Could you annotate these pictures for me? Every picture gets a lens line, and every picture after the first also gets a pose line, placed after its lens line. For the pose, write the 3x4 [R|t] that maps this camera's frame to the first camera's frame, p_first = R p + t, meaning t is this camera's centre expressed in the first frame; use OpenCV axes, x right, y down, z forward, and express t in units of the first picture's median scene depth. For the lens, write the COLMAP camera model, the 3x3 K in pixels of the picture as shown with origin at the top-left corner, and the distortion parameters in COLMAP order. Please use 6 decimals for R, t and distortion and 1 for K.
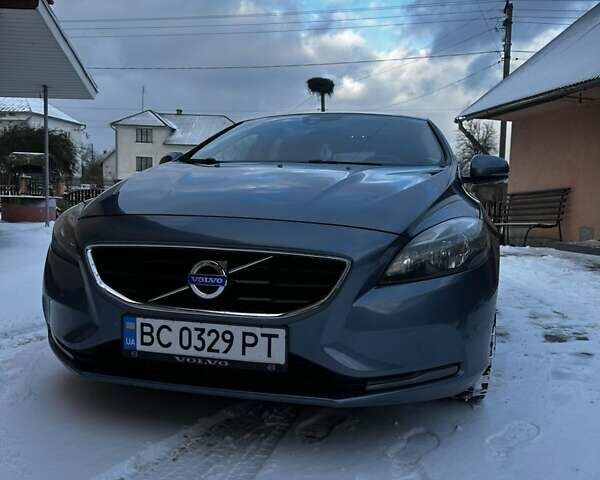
lens RADIAL K [[574.3, 0, 300.0], [0, 574.3, 240.0], [0, 0, 1]] dist [0.149678, -0.304913]
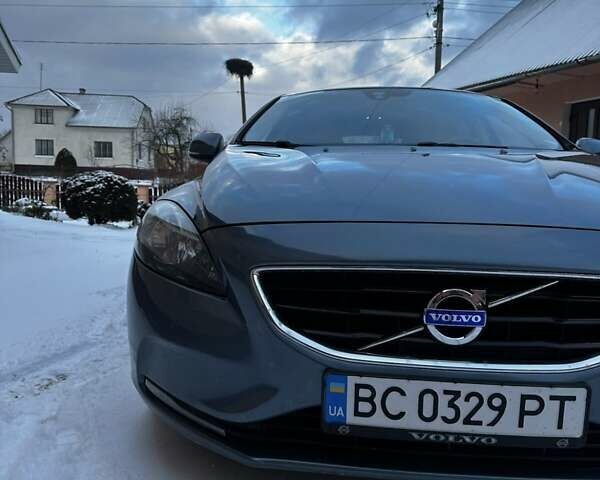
lens RADIAL K [[574.3, 0, 300.0], [0, 574.3, 240.0], [0, 0, 1]] dist [0.149678, -0.304913]
pose [[0.986636, -0.020575, 0.161637, -0.444944], [0.016485, 0.999510, 0.026606, -0.043033], [-0.162106, -0.023586, 0.986491, 0.354512]]
